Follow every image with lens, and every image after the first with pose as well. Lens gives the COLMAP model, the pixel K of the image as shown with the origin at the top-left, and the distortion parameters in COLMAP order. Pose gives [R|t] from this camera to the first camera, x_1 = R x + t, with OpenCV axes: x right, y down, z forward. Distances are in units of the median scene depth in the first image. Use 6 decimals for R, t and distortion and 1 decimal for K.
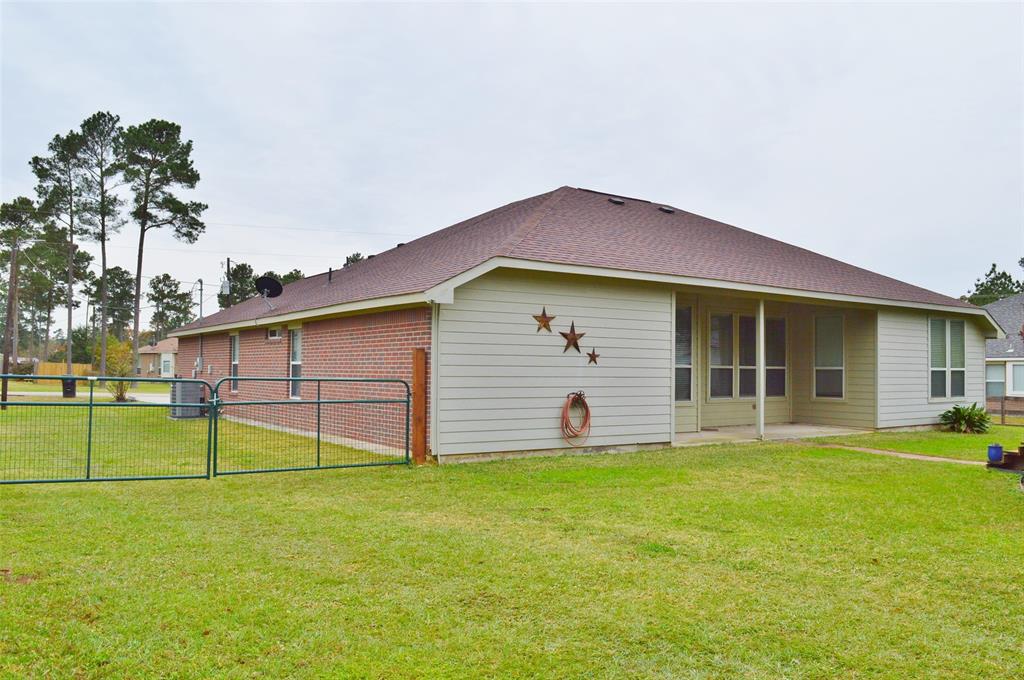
lens RADIAL K [[814.2, 0, 512.0], [0, 814.2, 340.0], [0, 0, 1]] dist [-0.093269, 0.018464]
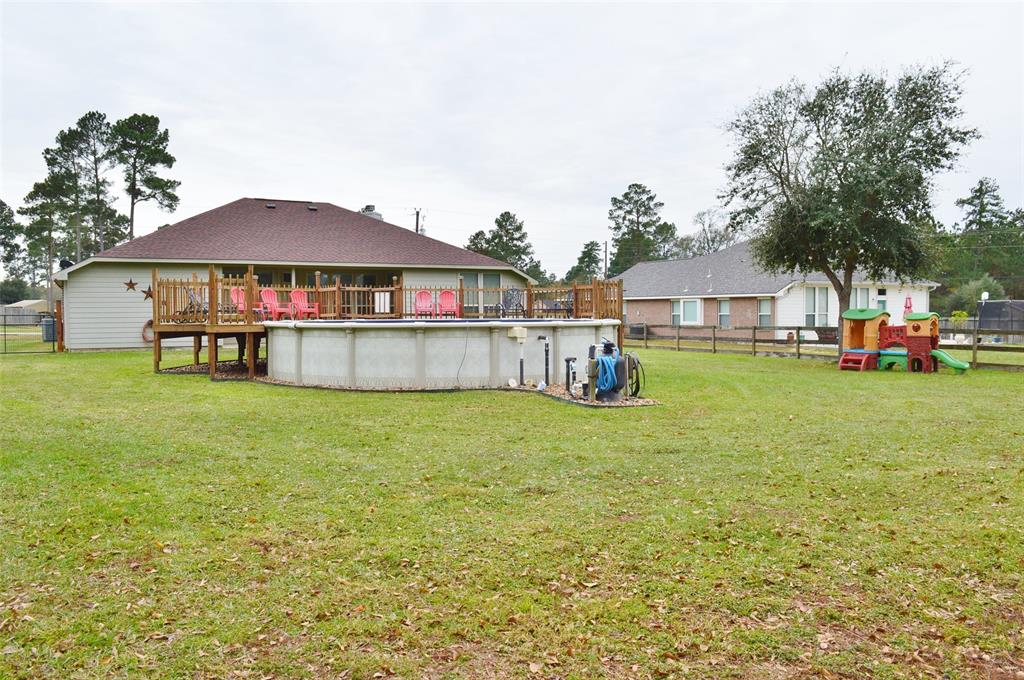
lens RADIAL K [[814.2, 0, 512.0], [0, 814.2, 340.0], [0, 0, 1]] dist [-0.093269, 0.018464]
pose [[0.994735, -0.009782, -0.102008, 0.781441], [0.016979, 0.997408, 0.069927, -0.006622], [0.101059, -0.071291, 0.992323, -0.590863]]
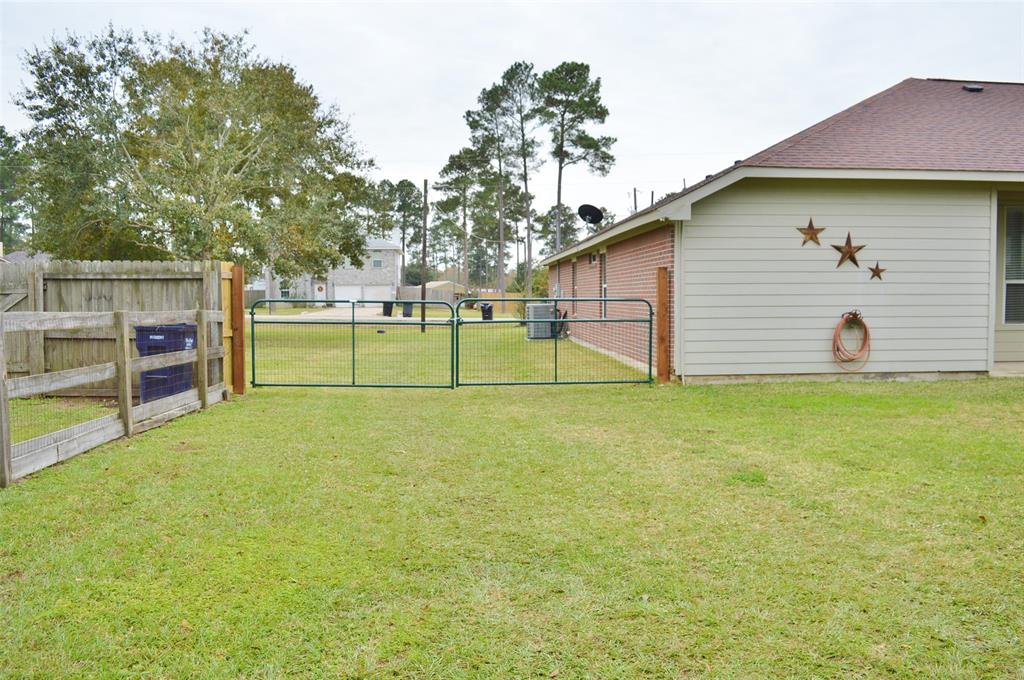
lens RADIAL K [[814.2, 0, 512.0], [0, 814.2, 340.0], [0, 0, 1]] dist [-0.093269, 0.018464]
pose [[0.858319, 0.012657, -0.512961, 0.139702], [0.034118, 0.996076, 0.081665, 0.006979], [0.511981, -0.087596, 0.854519, 0.033886]]
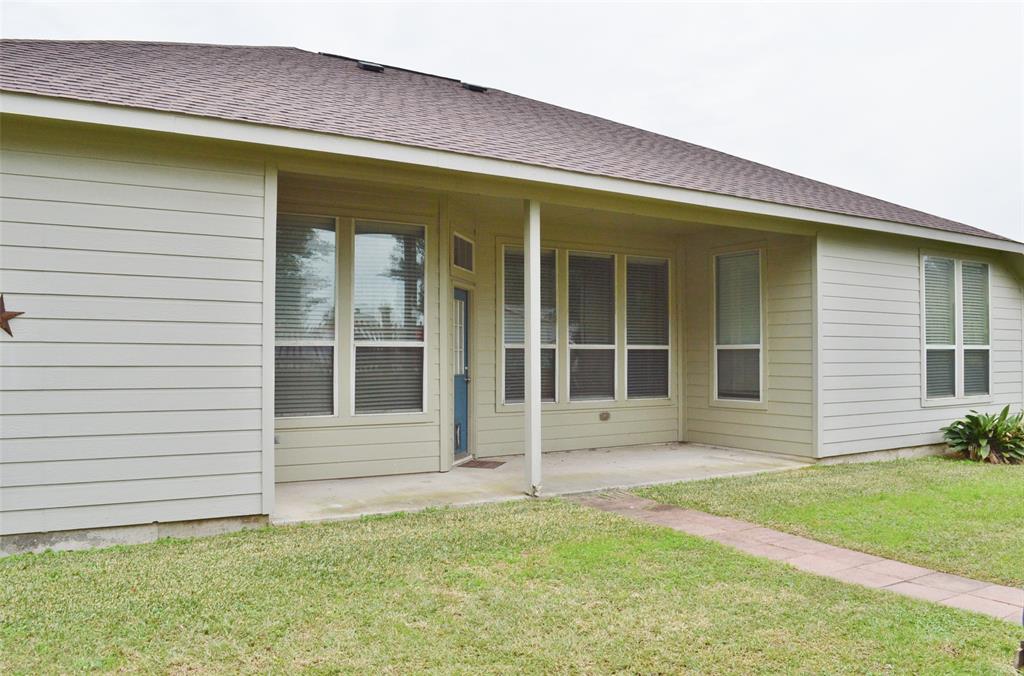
lens RADIAL K [[815.8, 0, 512.0], [0, 815.8, 338.0], [0, 0, 1]] dist [-0.087058, 0.000325]
pose [[0.999110, -0.011540, -0.040562, 0.253210], [0.012002, 0.999866, 0.011167, 0.020210], [0.040427, -0.011644, 0.999115, 0.418284]]
